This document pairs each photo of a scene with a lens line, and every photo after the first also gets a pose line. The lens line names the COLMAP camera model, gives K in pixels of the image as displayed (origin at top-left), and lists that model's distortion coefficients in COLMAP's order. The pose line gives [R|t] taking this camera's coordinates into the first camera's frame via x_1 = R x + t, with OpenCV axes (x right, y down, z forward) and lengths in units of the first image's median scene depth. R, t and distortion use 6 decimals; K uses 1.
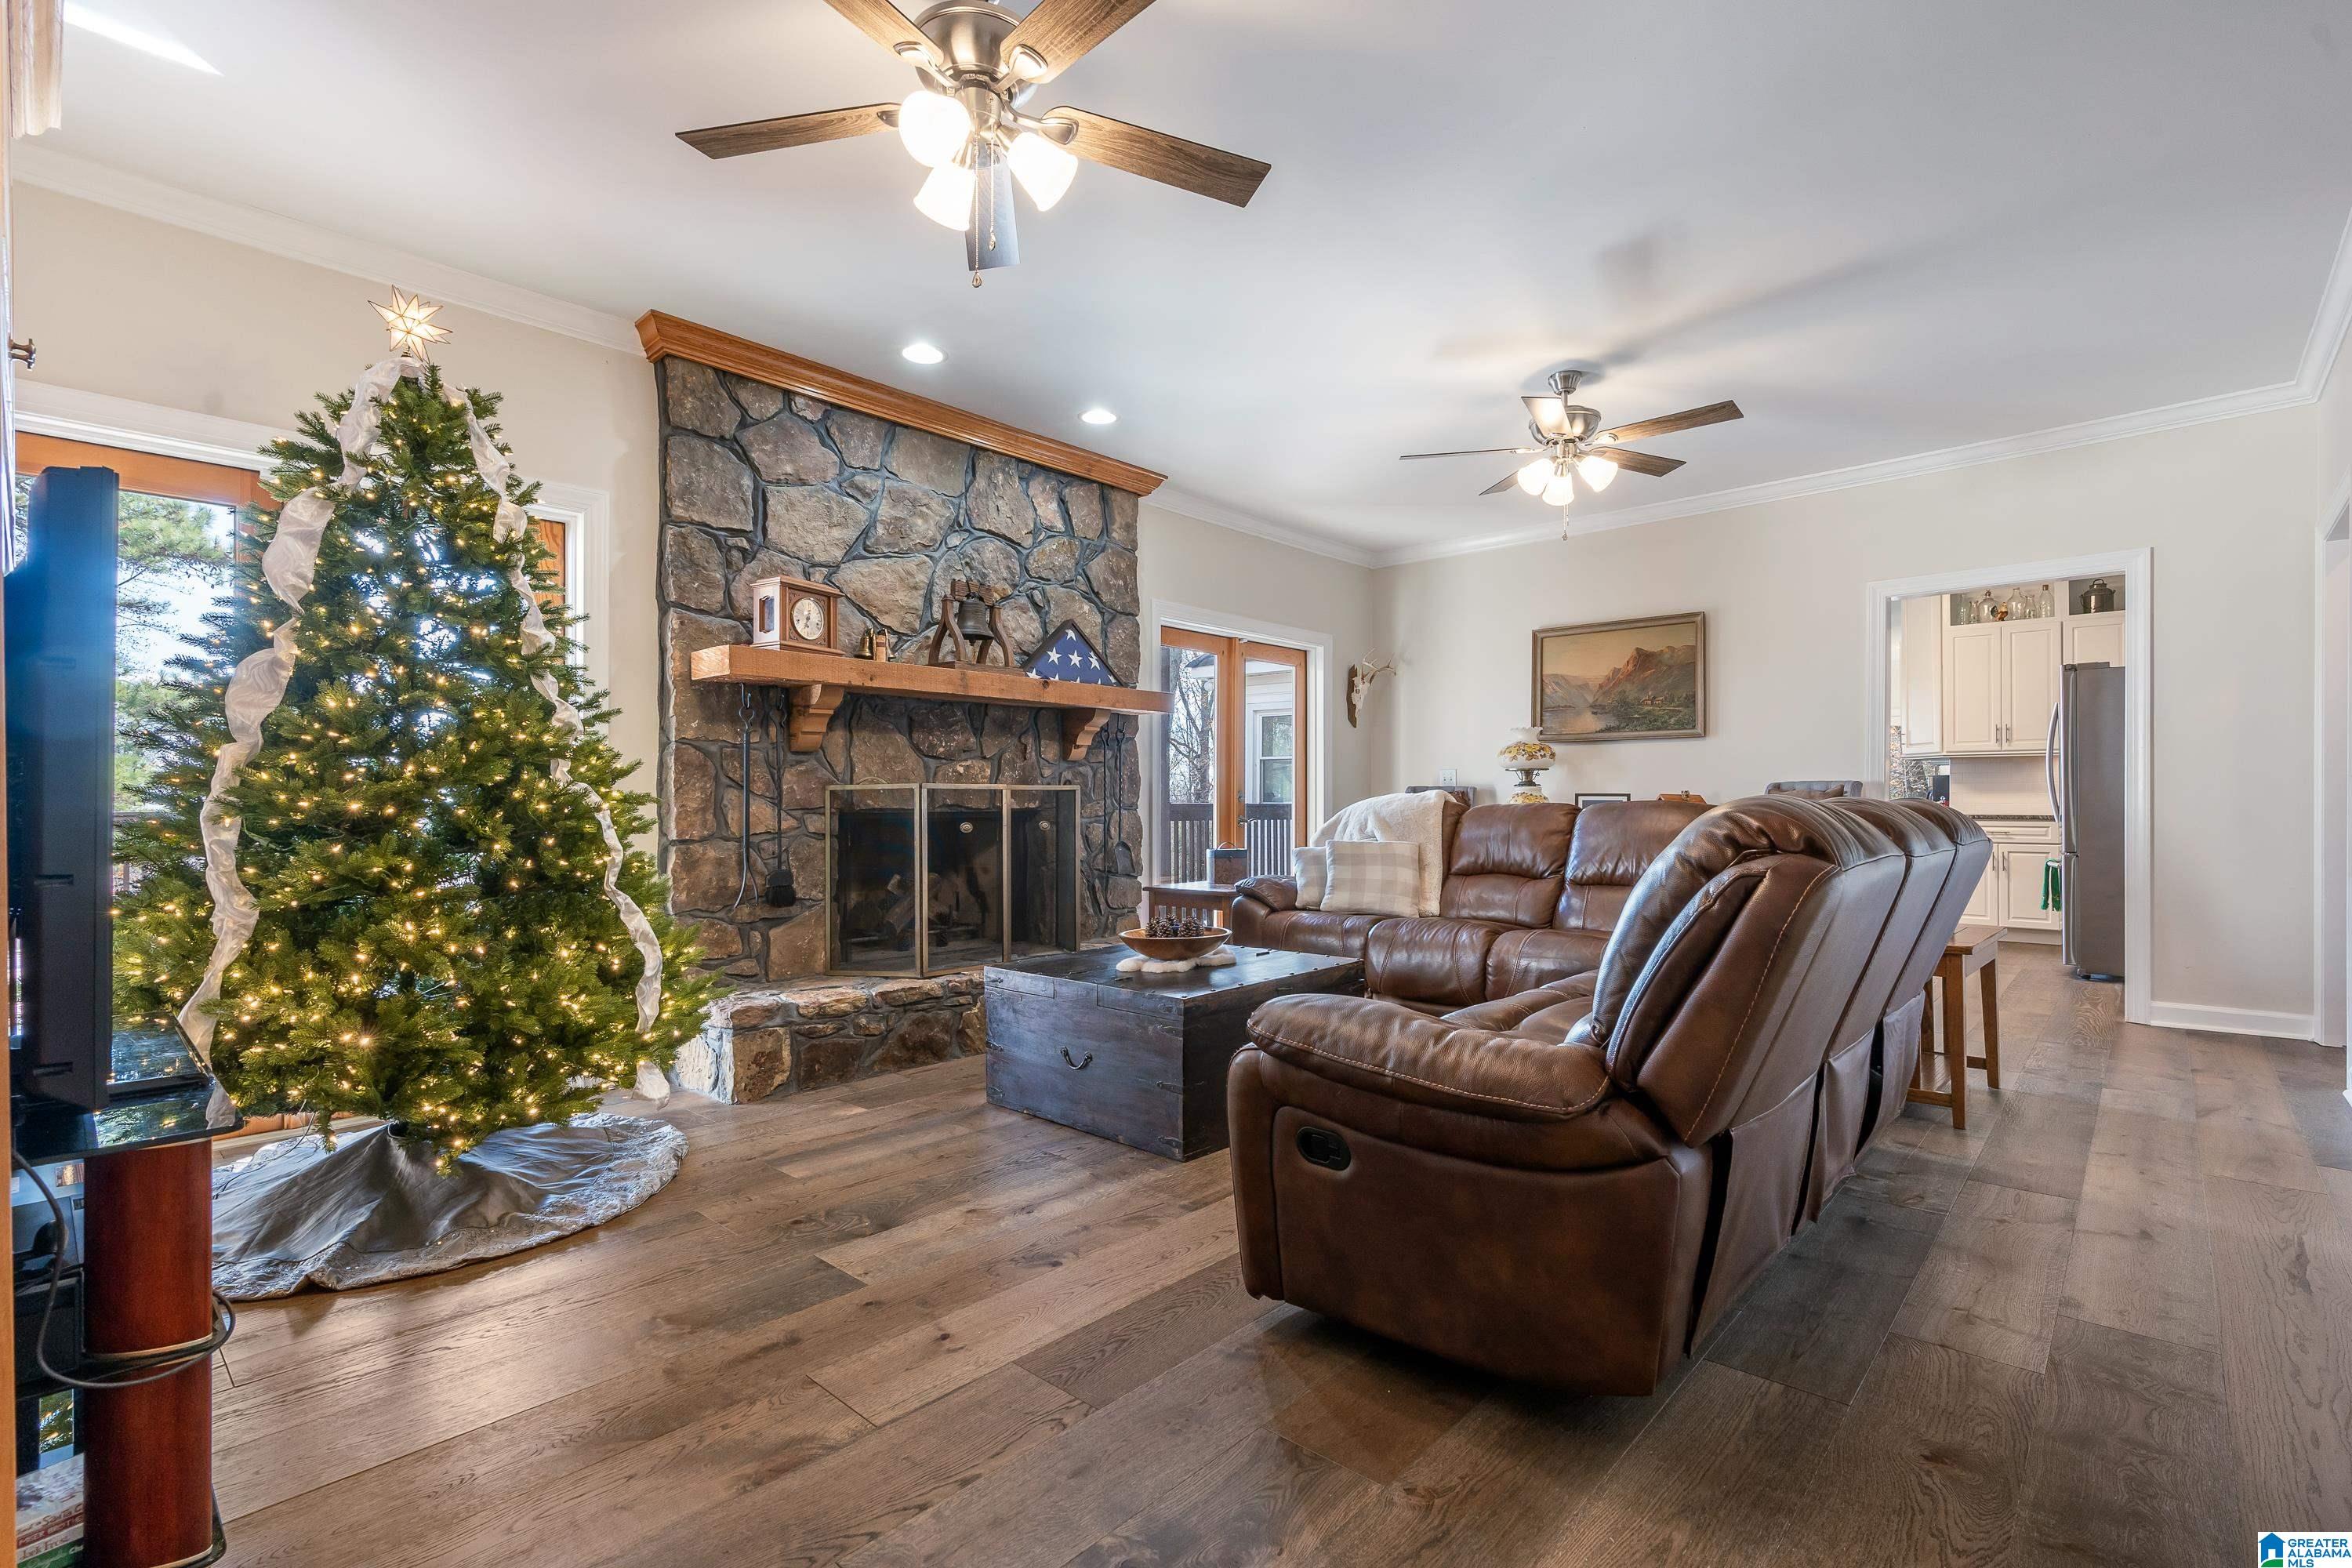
lens RADIAL K [[1067.6, 0, 1177.3], [0, 1067.6, 787.3], [0, 0, 1]] dist [-0.011812, 0.000750]
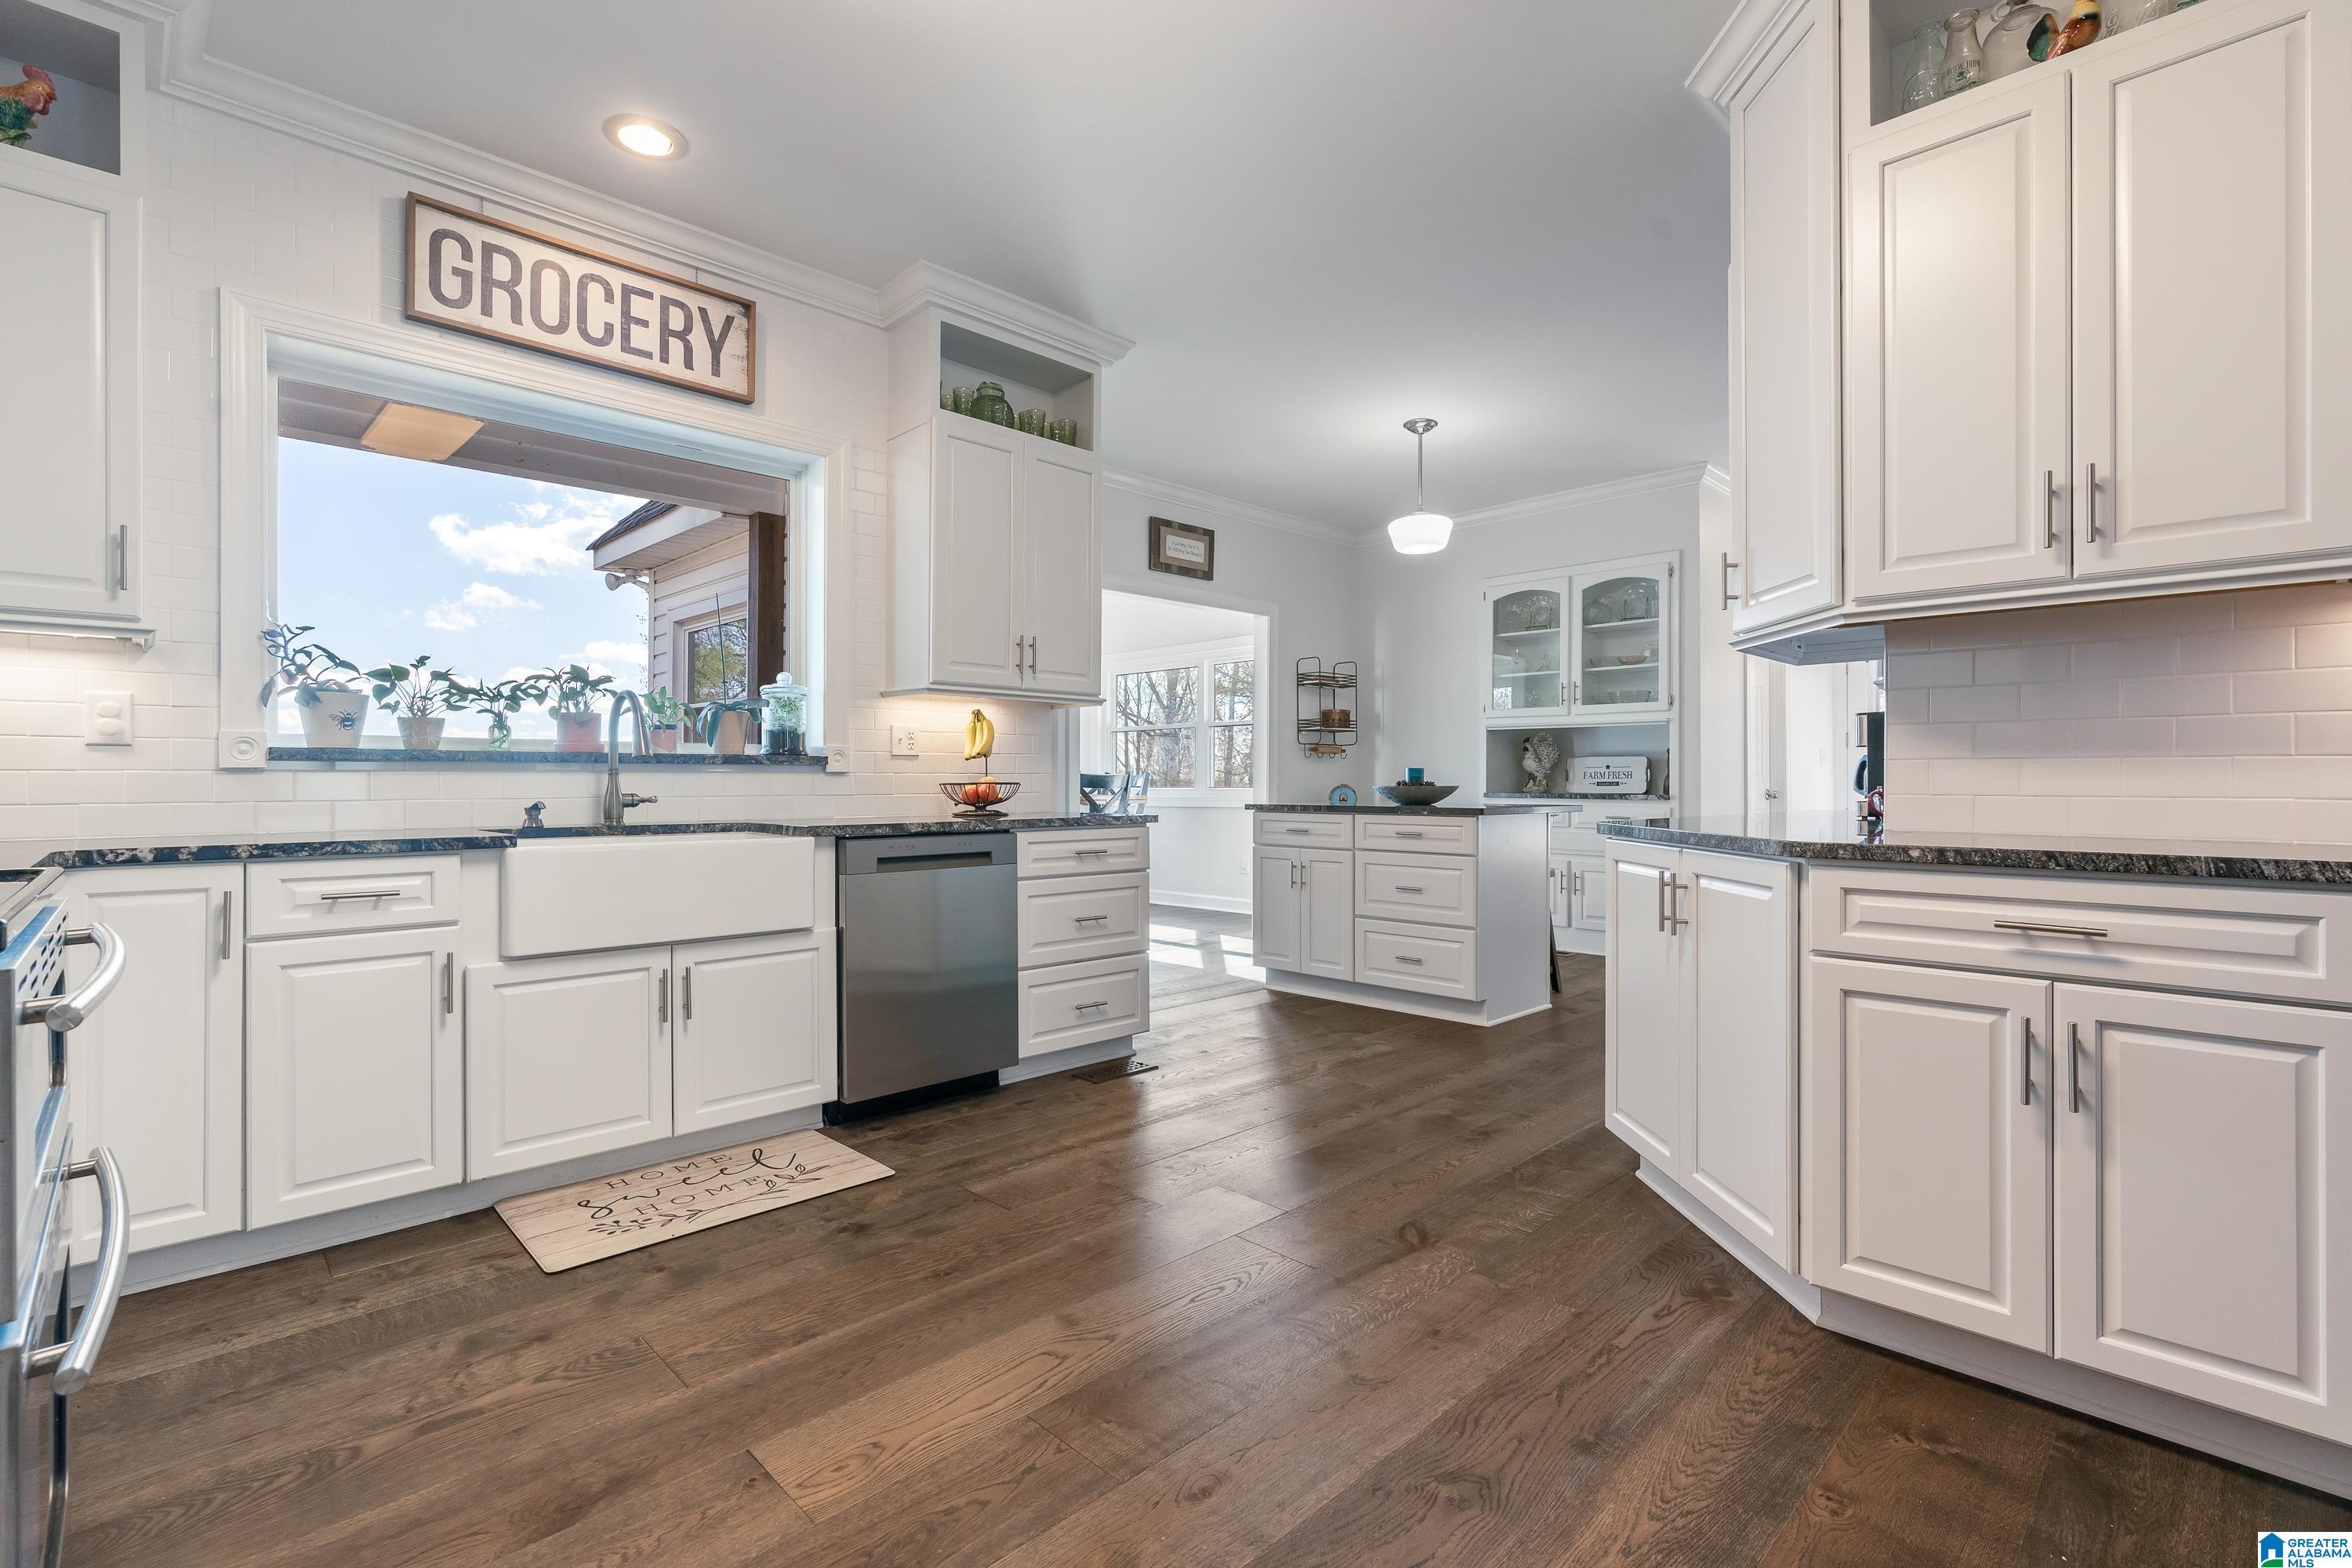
lens RADIAL K [[1067.6, 0, 1173.9], [0, 1067.6, 784.8], [0, 0, 1]] dist [-0.011812, 0.000750]
pose [[0.998432, -0.000226, -0.055972, 0.588172], [0.000445, 0.999992, 0.003904, 0.011041], [0.055971, -0.003923, 0.998425, 0.749607]]
